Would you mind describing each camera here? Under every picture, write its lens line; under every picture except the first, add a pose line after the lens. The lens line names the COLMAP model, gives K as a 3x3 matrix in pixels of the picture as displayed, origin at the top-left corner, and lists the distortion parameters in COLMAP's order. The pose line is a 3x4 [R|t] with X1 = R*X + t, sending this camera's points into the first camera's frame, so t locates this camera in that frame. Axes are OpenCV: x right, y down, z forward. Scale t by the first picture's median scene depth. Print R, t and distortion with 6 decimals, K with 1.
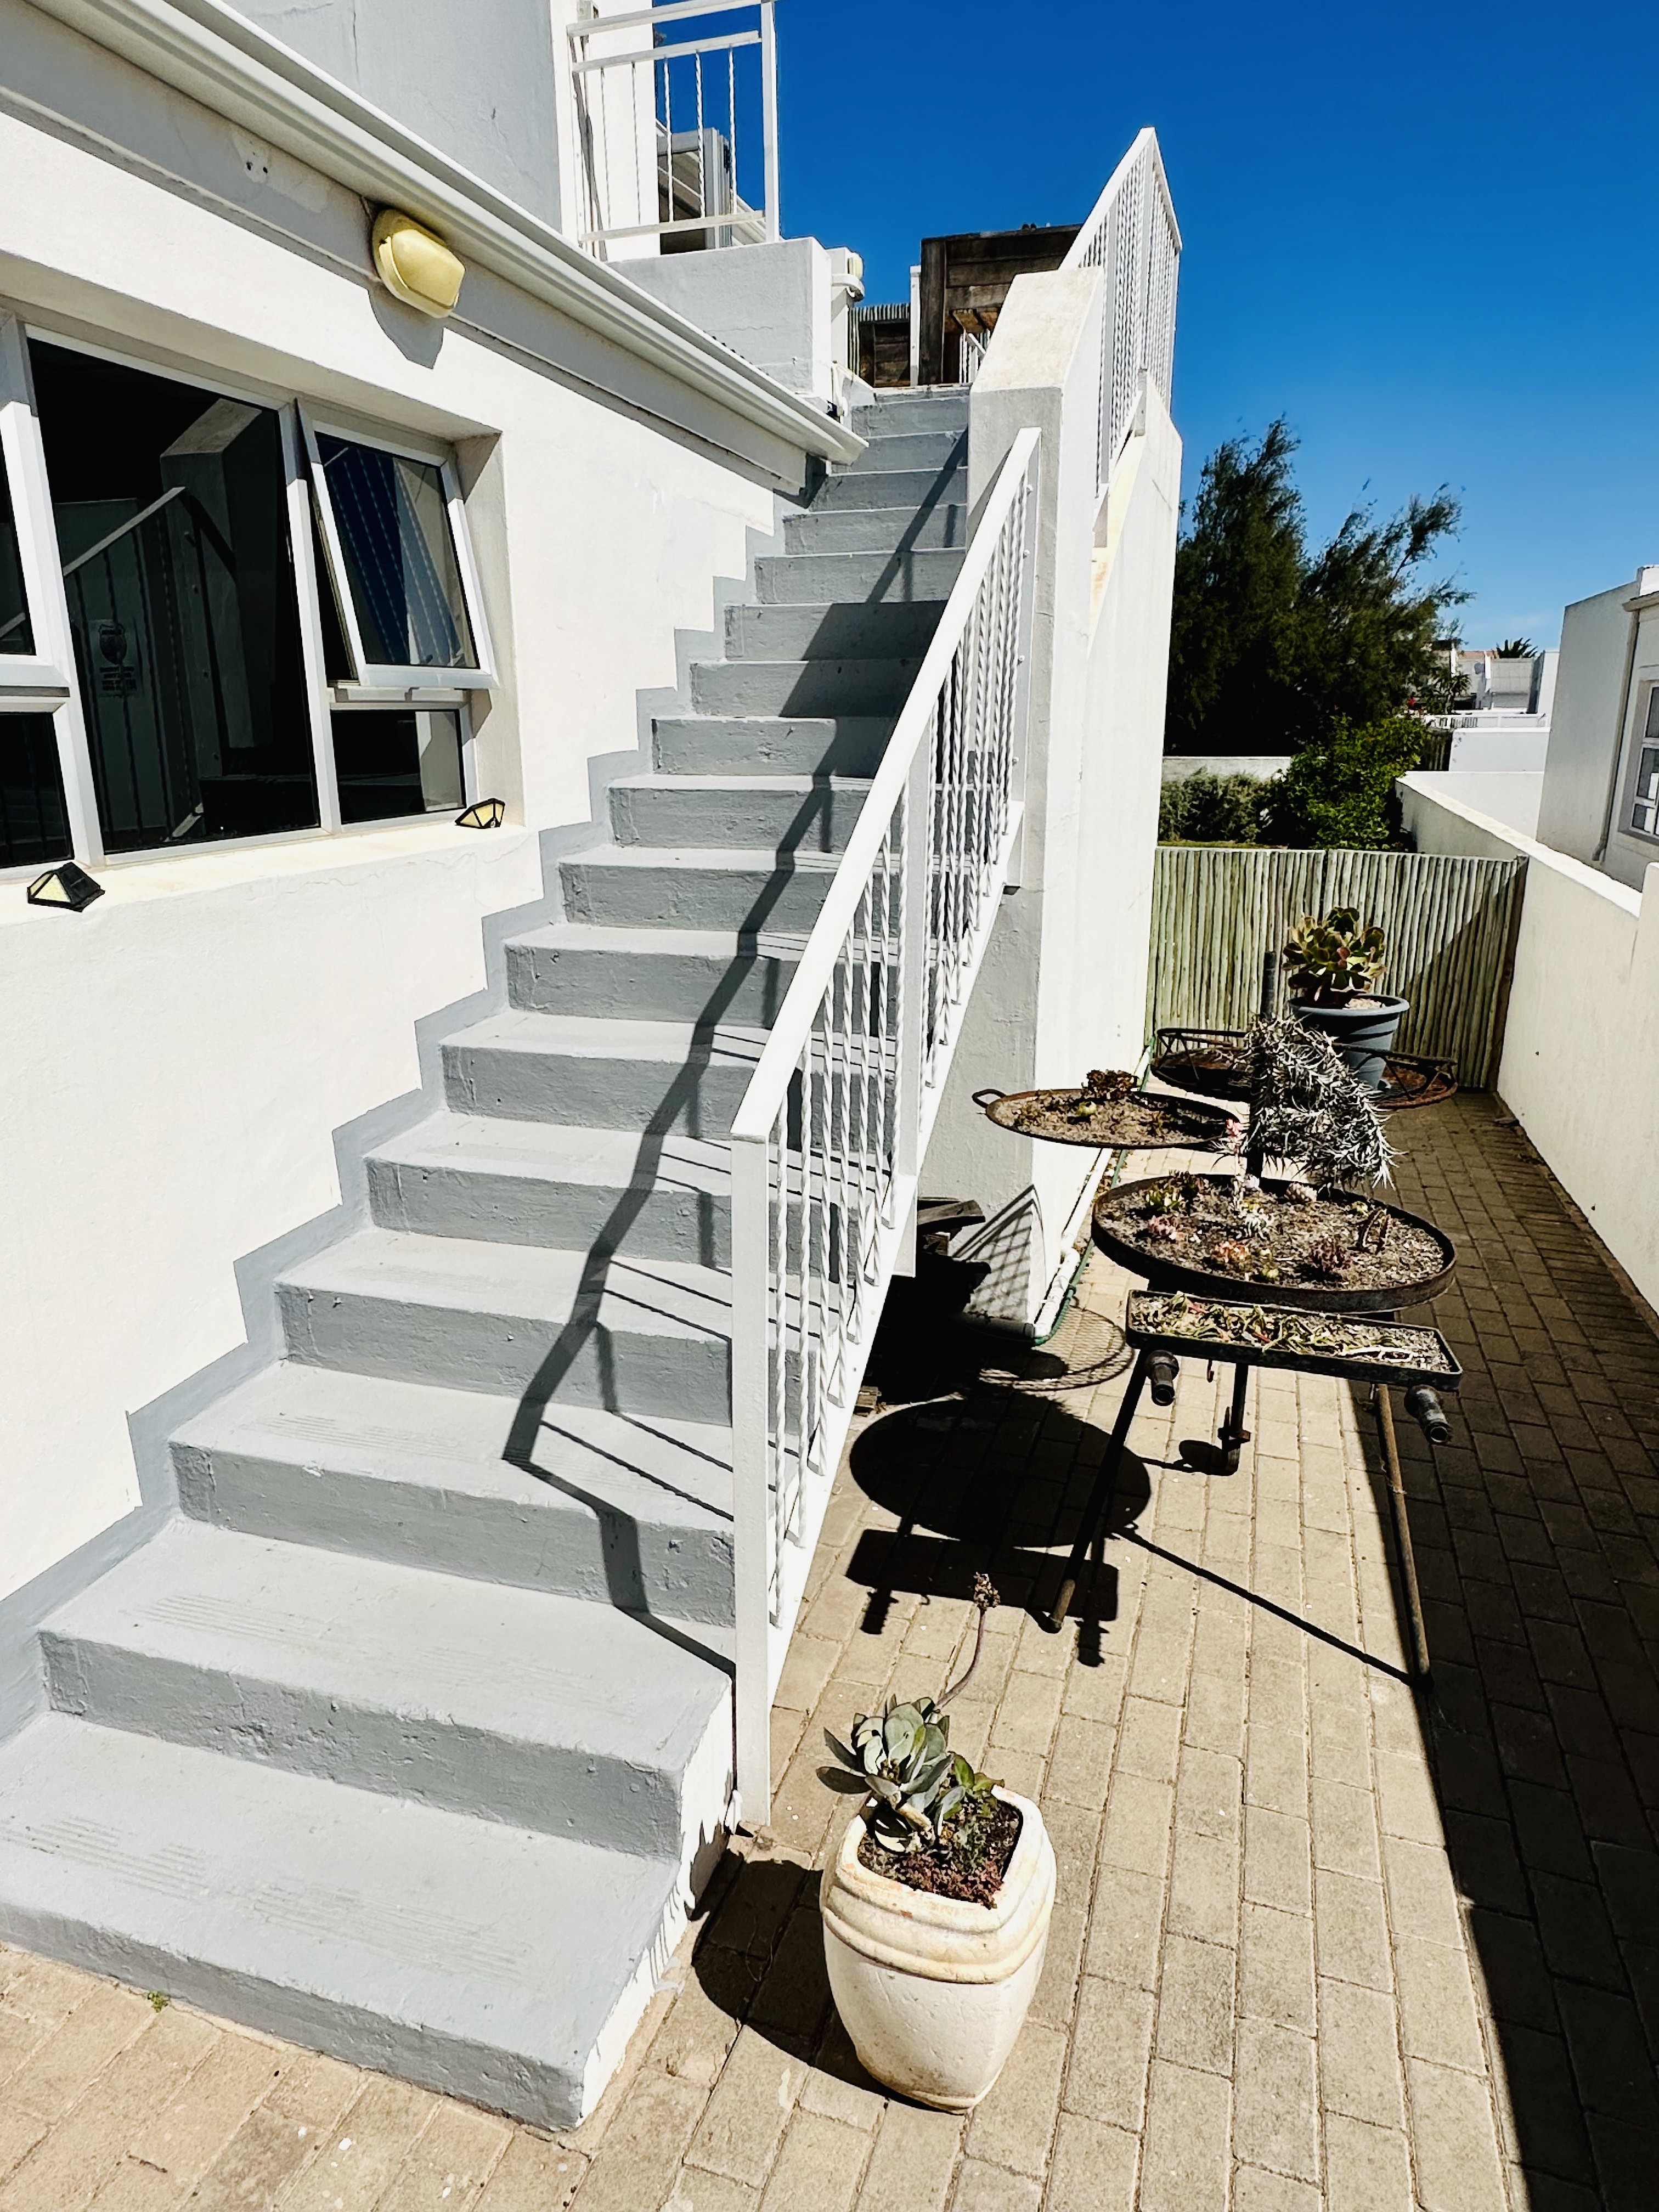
lens RADIAL K [[1358.5, 0, 820.3], [0, 1358.5, 1097.1], [0, 0, 1]] dist [0.001430, 0.000999]
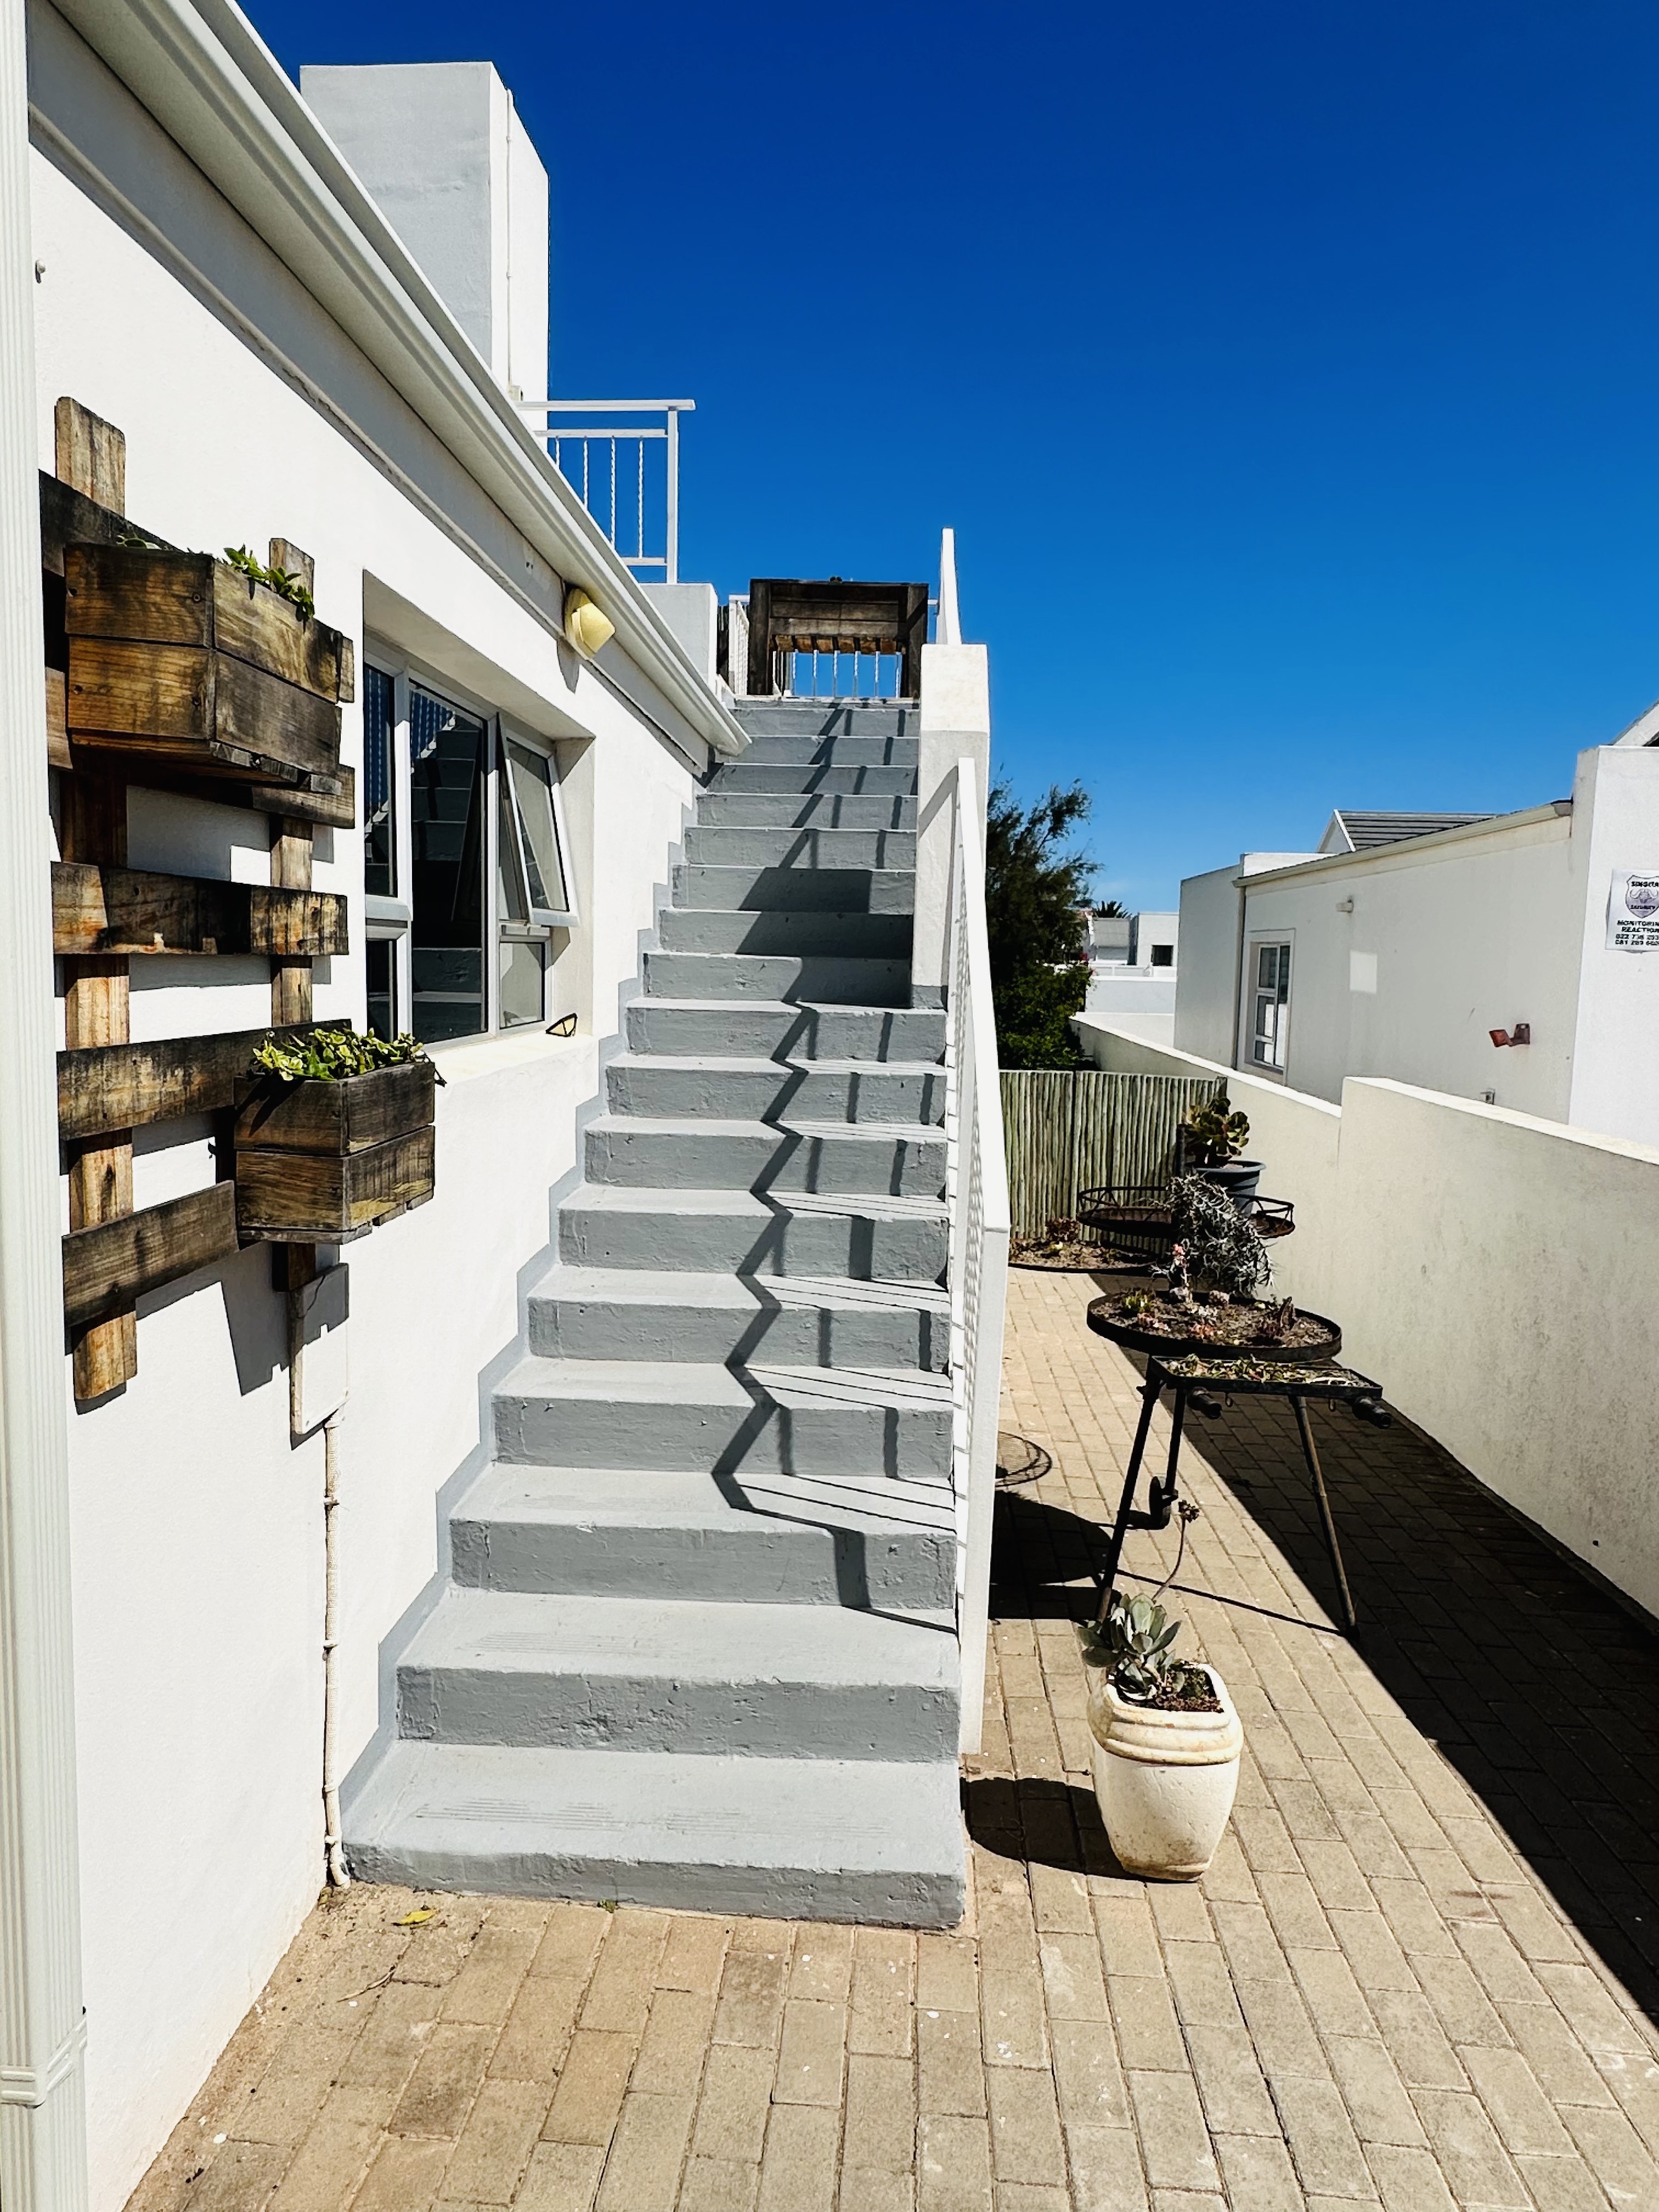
lens RADIAL K [[1364.9, 0, 829.5], [0, 1364.9, 1106.0], [0, 0, 1]] dist [0.003407, 0.001307]
pose [[0.966116, 0.000444, 0.258107, -0.388730], [0.041178, 0.986926, -0.155828, 0.076655], [-0.254802, 0.161176, 0.953466, -0.263929]]
